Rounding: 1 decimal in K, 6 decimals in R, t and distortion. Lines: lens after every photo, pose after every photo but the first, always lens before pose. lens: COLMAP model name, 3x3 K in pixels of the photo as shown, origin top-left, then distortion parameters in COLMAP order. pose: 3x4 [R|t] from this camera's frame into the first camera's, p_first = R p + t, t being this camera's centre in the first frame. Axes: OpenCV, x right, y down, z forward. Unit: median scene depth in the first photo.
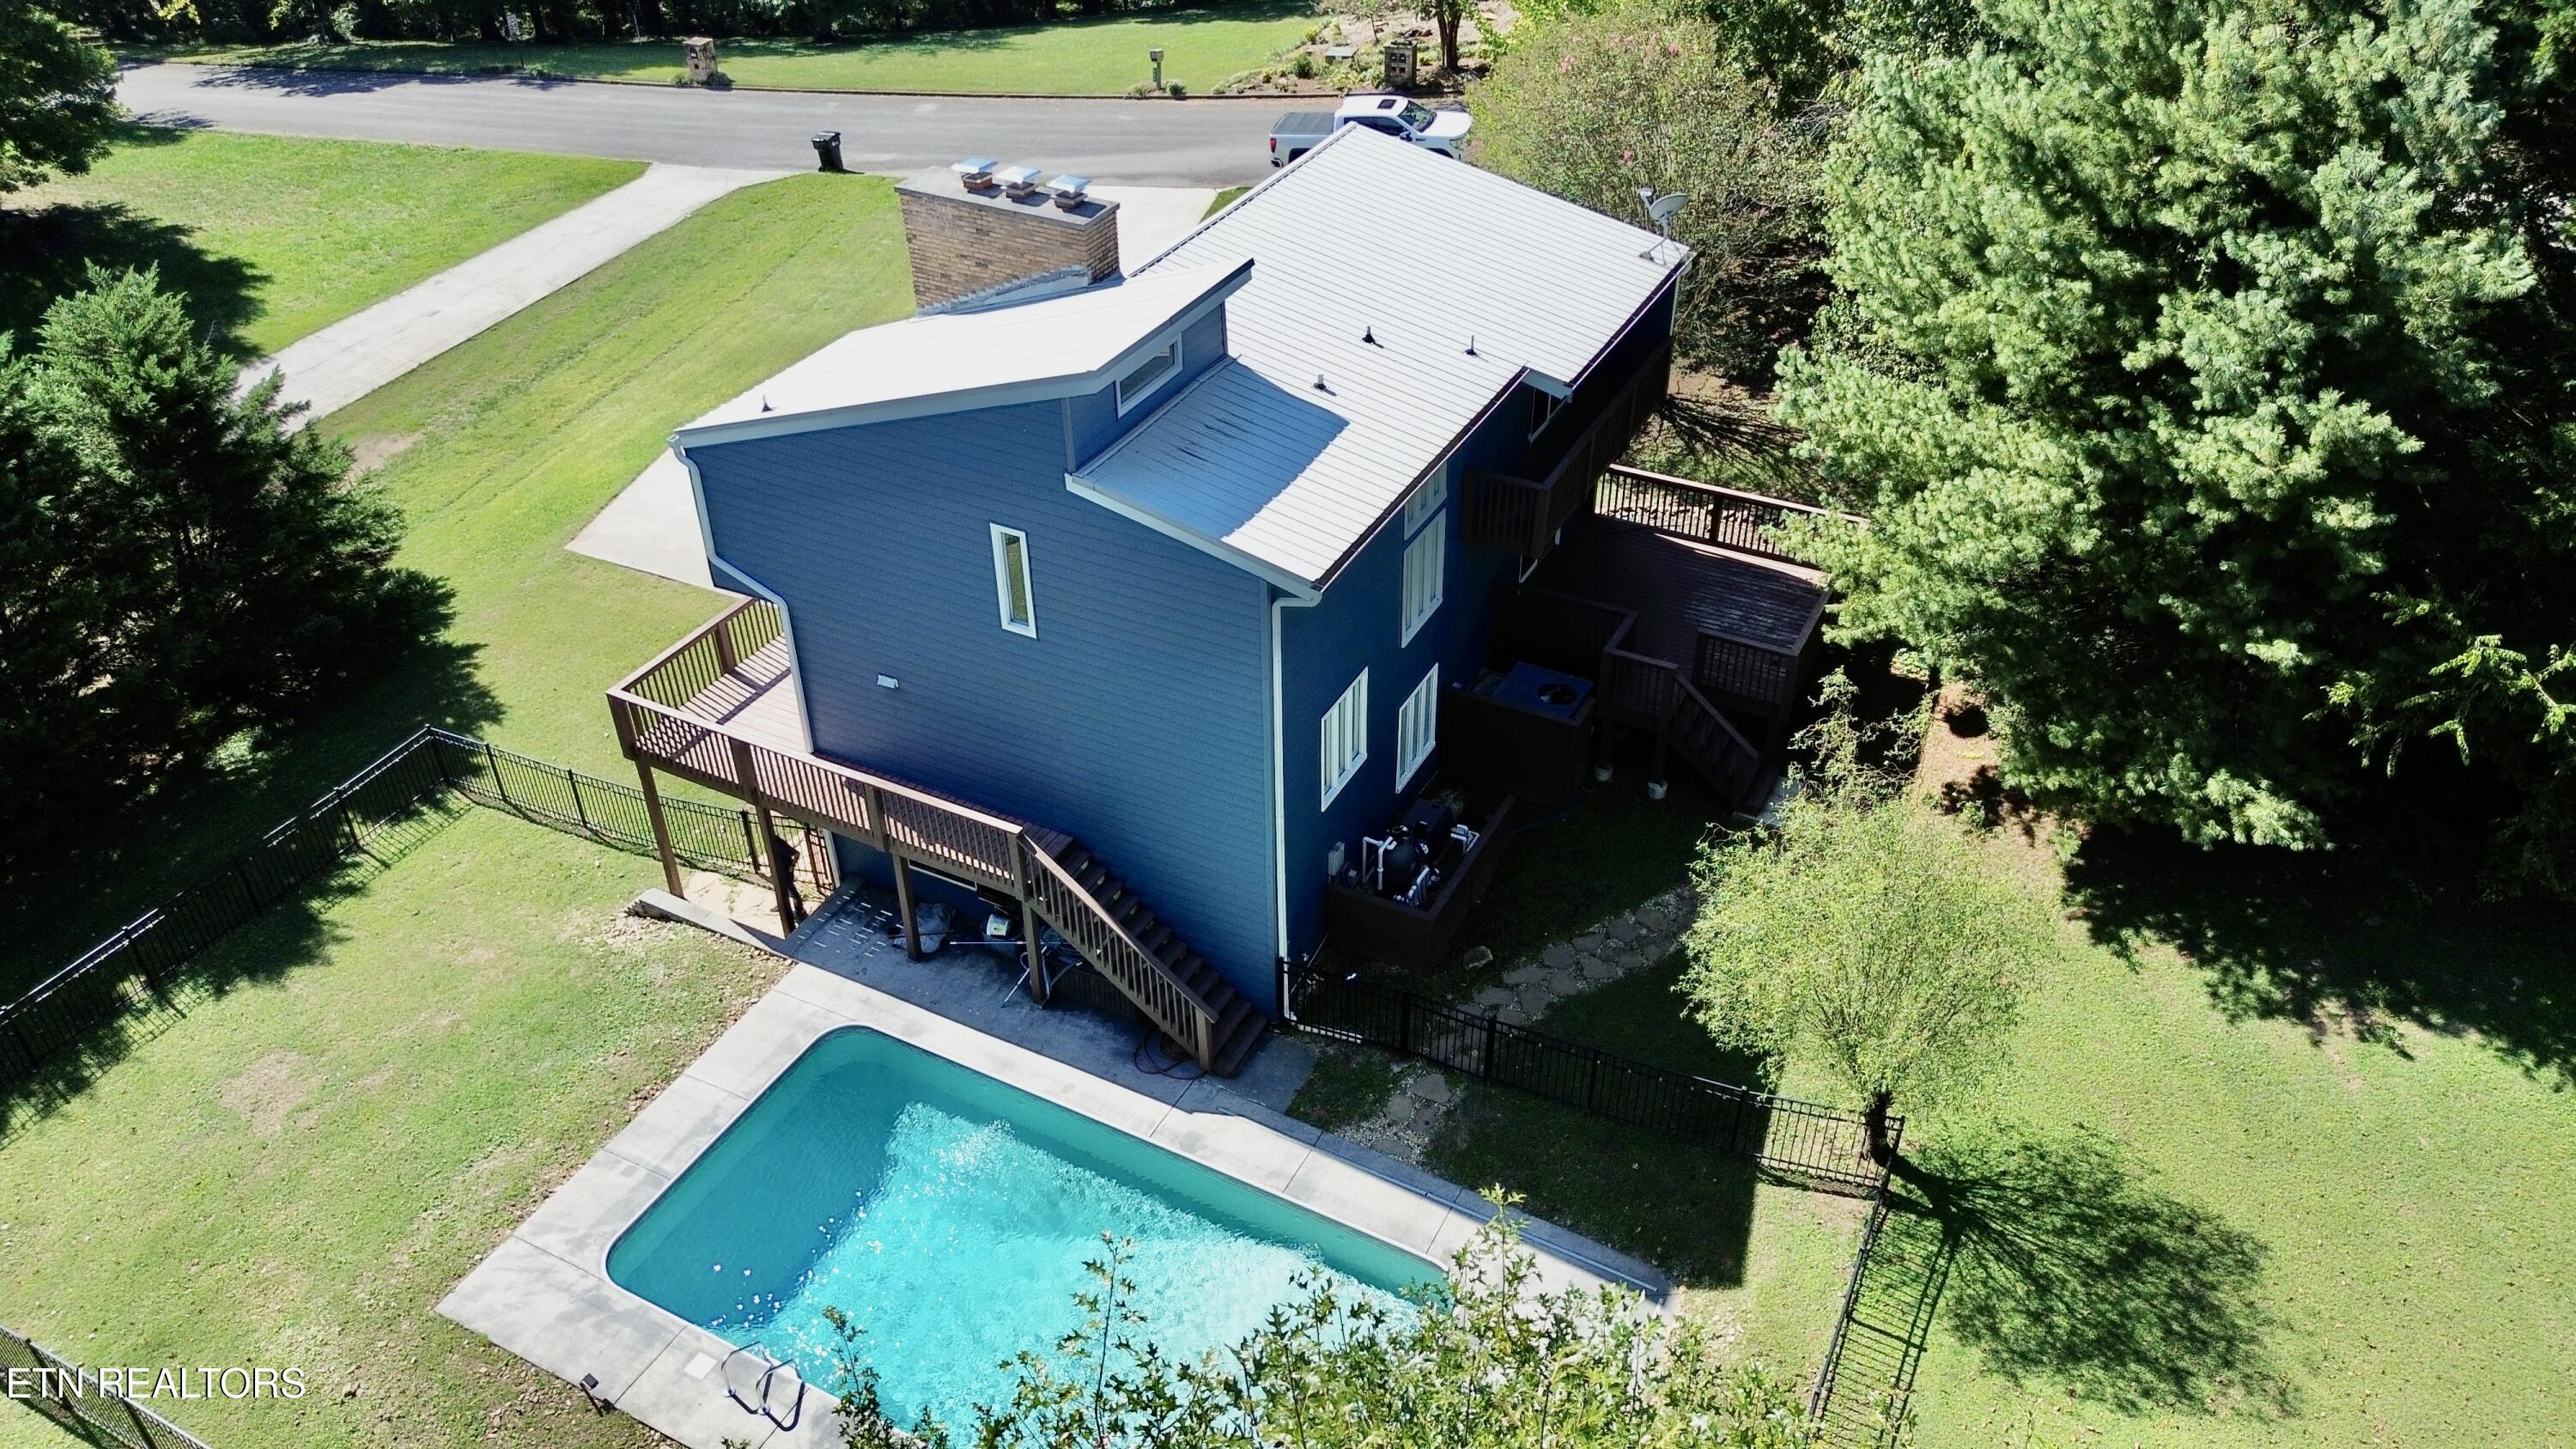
lens RADIAL K [[1806.3, 0, 1288.0], [0, 1806.3, 724.5], [0, 0, 1]] dist [0.035989, -0.008703]
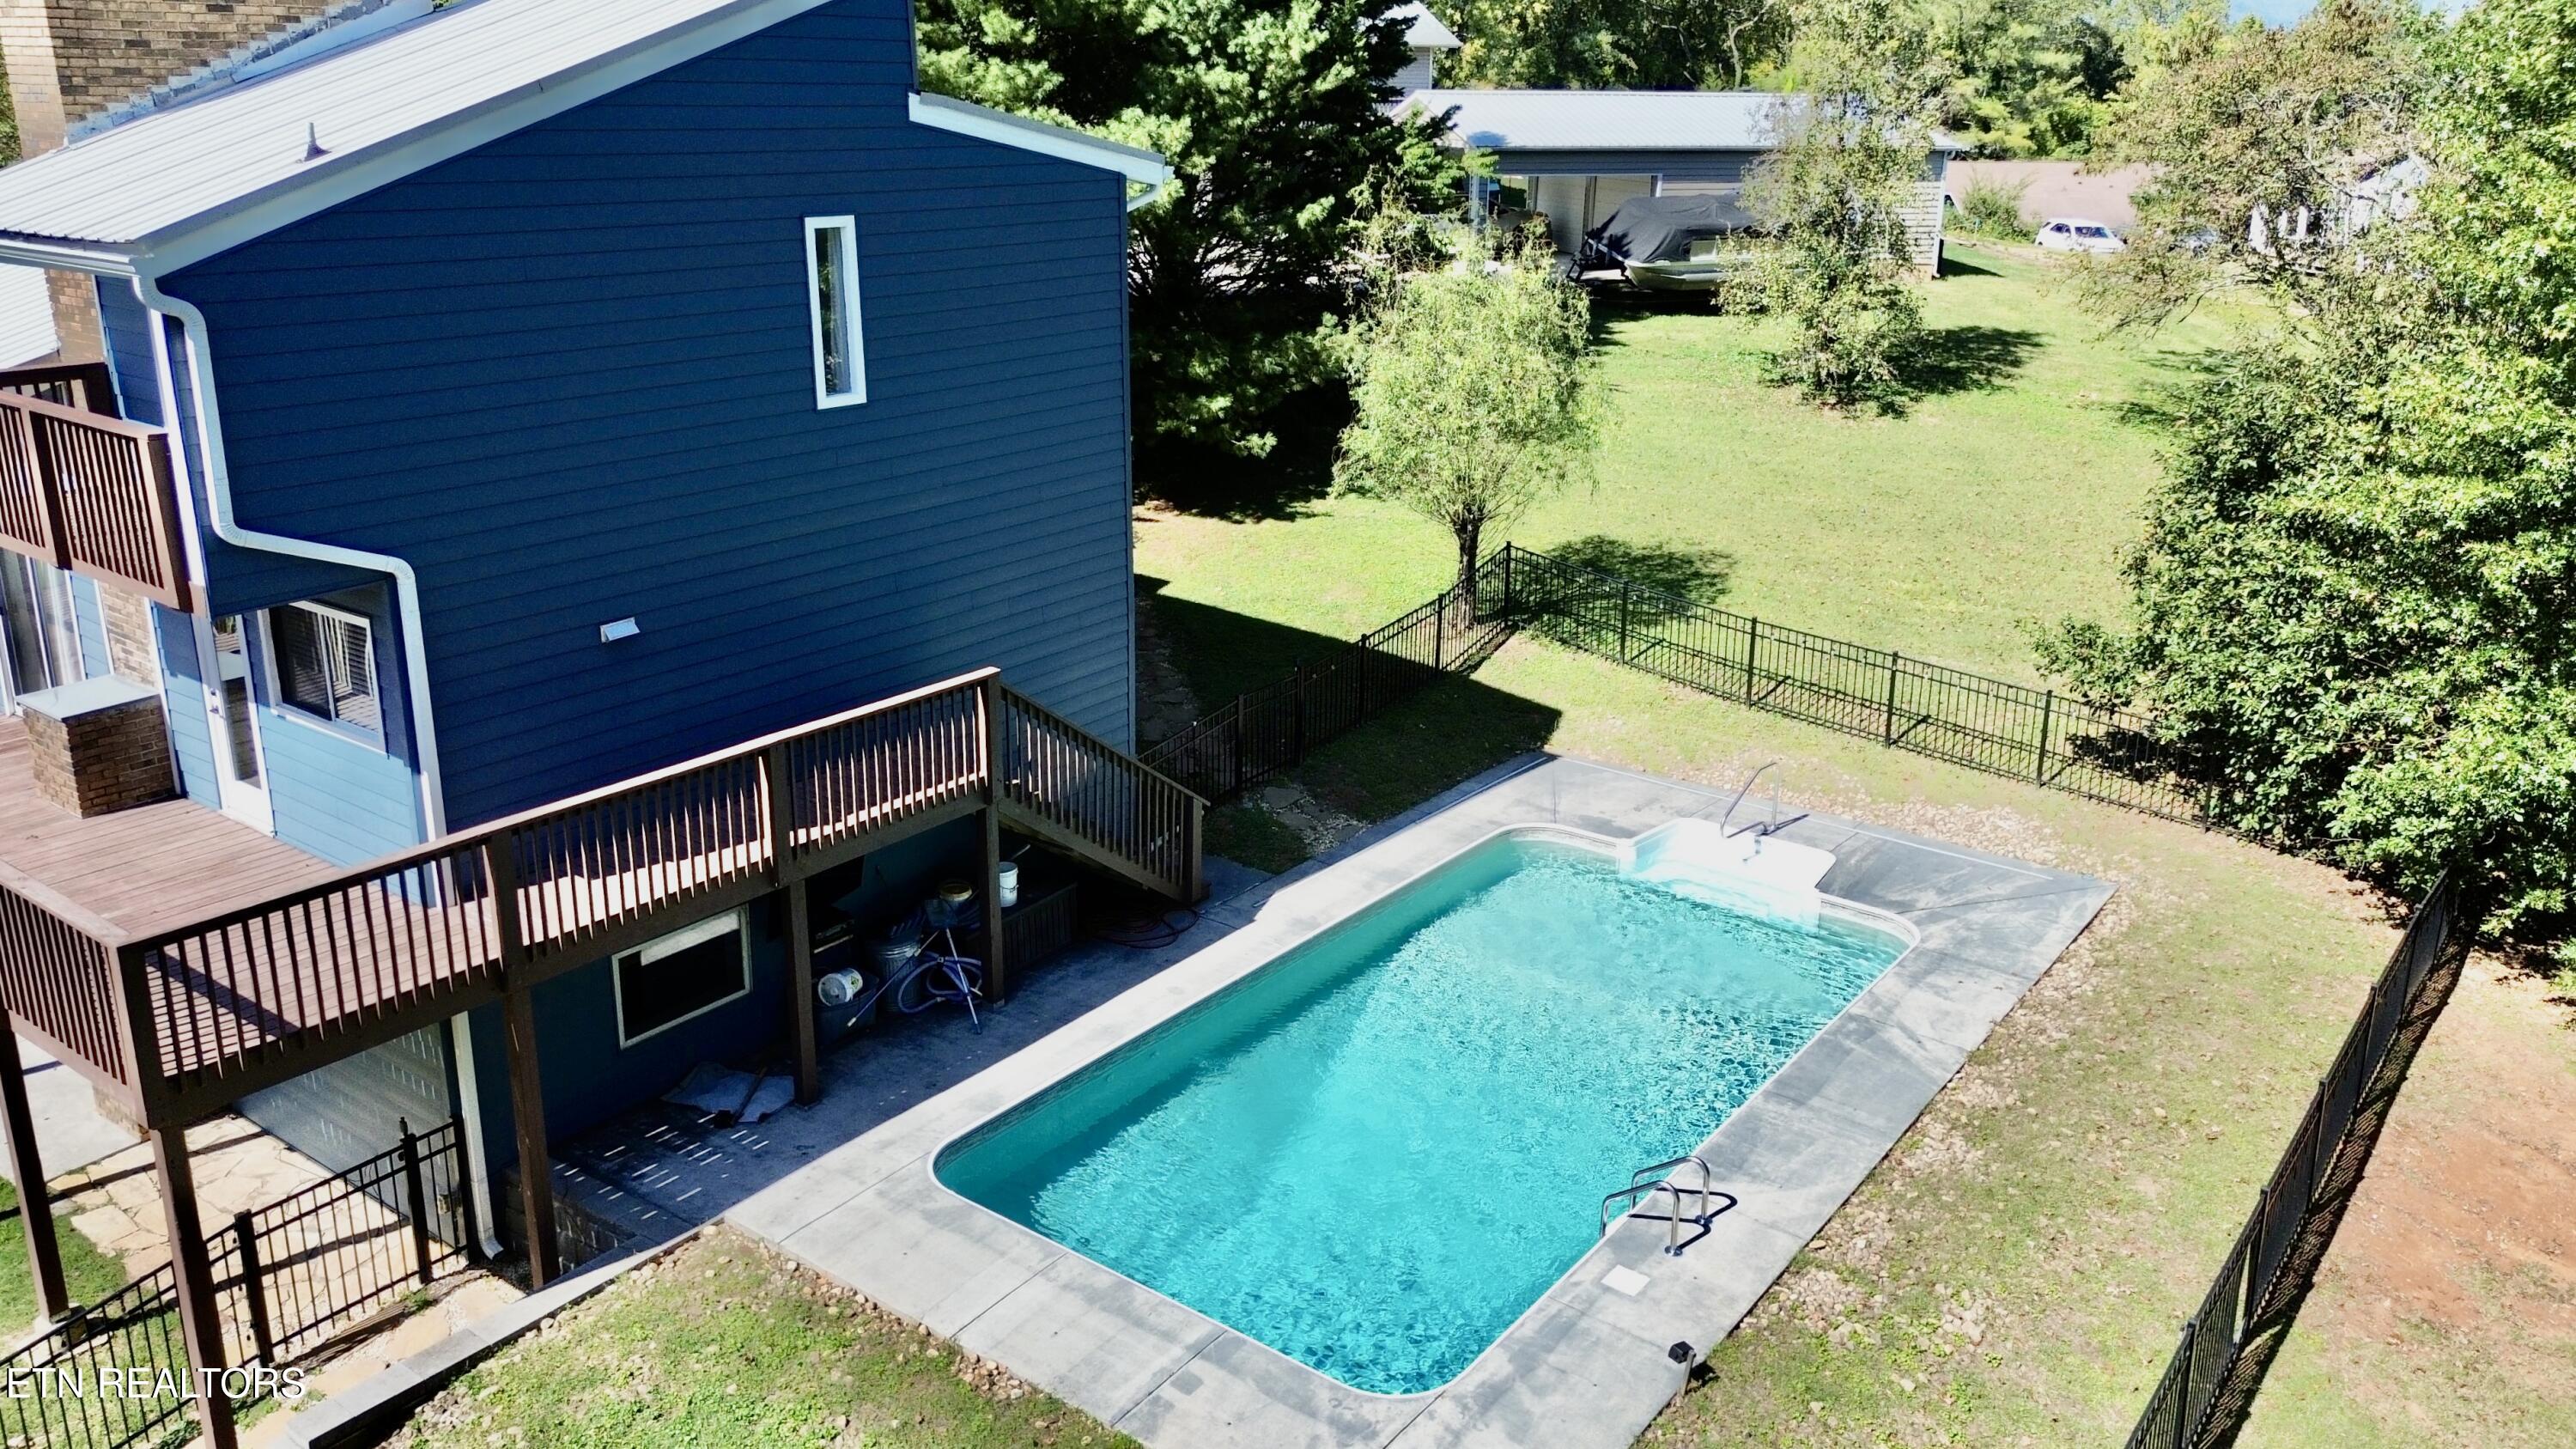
lens RADIAL K [[1806.3, 0, 1288.0], [0, 1806.3, 724.5], [0, 0, 1]] dist [0.035989, -0.008703]
pose [[0.187129, -0.334016, 0.923805, -0.759871], [0.571571, 0.801860, 0.174146, 0.017877], [-0.798930, 0.495432, 0.340965, 0.696479]]
